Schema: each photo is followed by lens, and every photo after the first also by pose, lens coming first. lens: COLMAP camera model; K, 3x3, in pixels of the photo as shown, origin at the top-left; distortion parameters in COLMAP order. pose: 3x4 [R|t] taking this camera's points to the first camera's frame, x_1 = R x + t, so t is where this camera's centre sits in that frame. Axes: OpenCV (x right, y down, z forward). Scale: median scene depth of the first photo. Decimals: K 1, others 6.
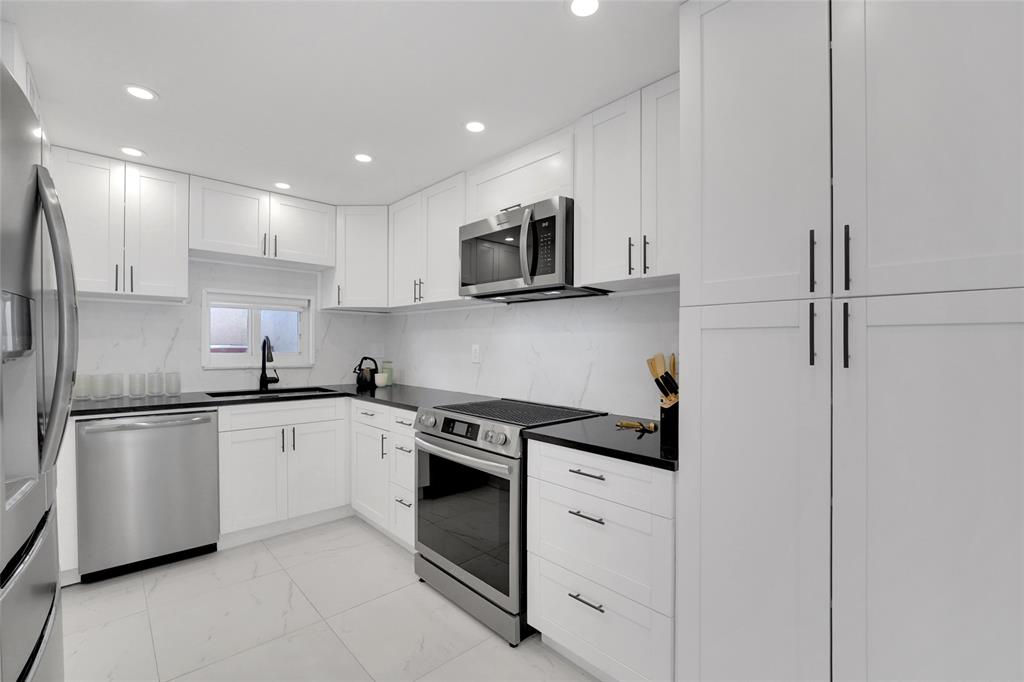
lens RADIAL K [[428.4, 0, 502.3], [0, 428.4, 350.2], [0, 0, 1]] dist [-0.016650, -0.000116]
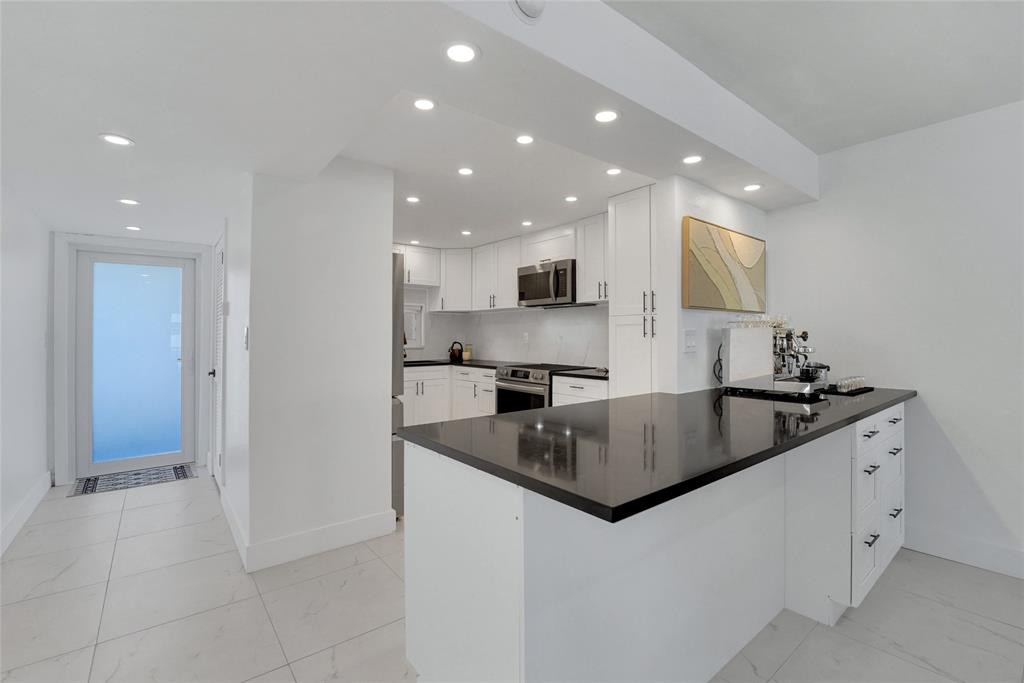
lens RADIAL K [[439.7, 0, 509.5], [0, 439.7, 327.3], [0, 0, 1]] dist [-0.000960, -0.000073]
pose [[0.996014, -0.010747, -0.088551, 0.028551], [0.008010, 0.999481, -0.031207, 0.021448], [0.088841, 0.030373, 0.995583, -0.856061]]
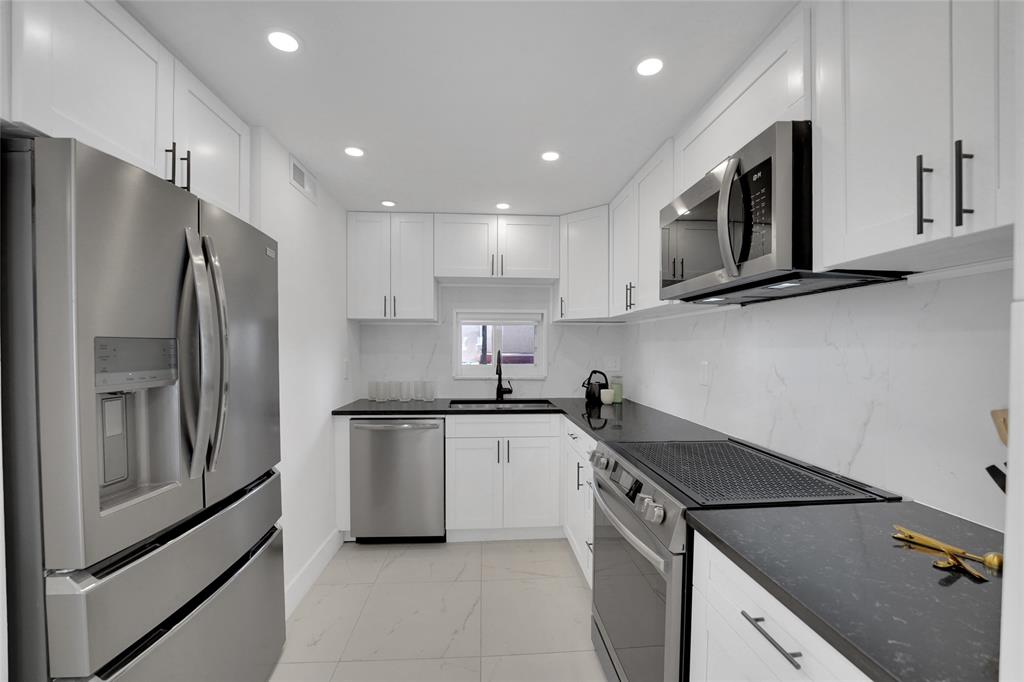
lens RADIAL K [[415.1, 0, 515.7], [0, 415.1, 355.3], [0, 0, 1]] dist [-0.017740, -0.000051]
pose [[0.787367, 0.004496, -0.616468, 0.154892], [-0.003306, 0.999990, 0.003071, -0.029320], [0.616475, -0.000380, 0.787374, 0.255999]]
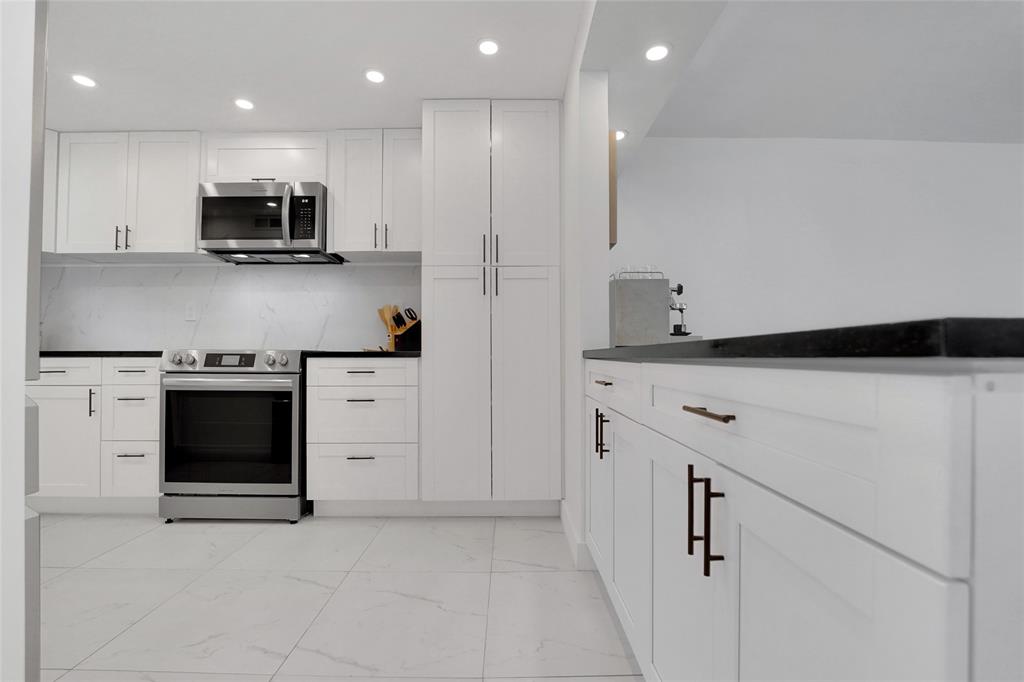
lens RADIAL K [[438.1, 0, 489.2], [0, 438.1, 346.2], [0, 0, 1]] dist [-0.018423, -0.000020]
pose [[0.704900, 0.008749, 0.709253, -0.349771], [0.008076, 0.999760, -0.020359, 0.140138], [-0.709261, 0.020079, 0.704660, -0.248211]]
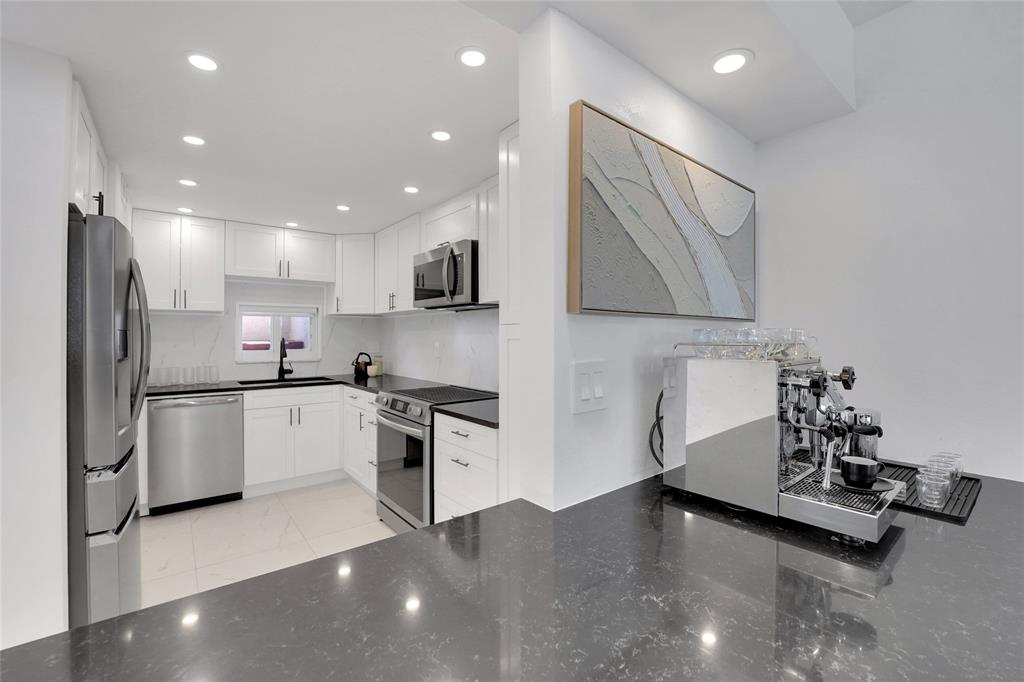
lens RADIAL K [[427.0, 0, 495.6], [0, 427.0, 332.2], [0, 0, 1]] dist [-0.012721, 0.000056]
pose [[0.994799, -0.010771, -0.101286, 0.287233], [0.008699, 0.999744, -0.020873, -0.021002], [0.101485, 0.019884, 0.994638, -0.290674]]
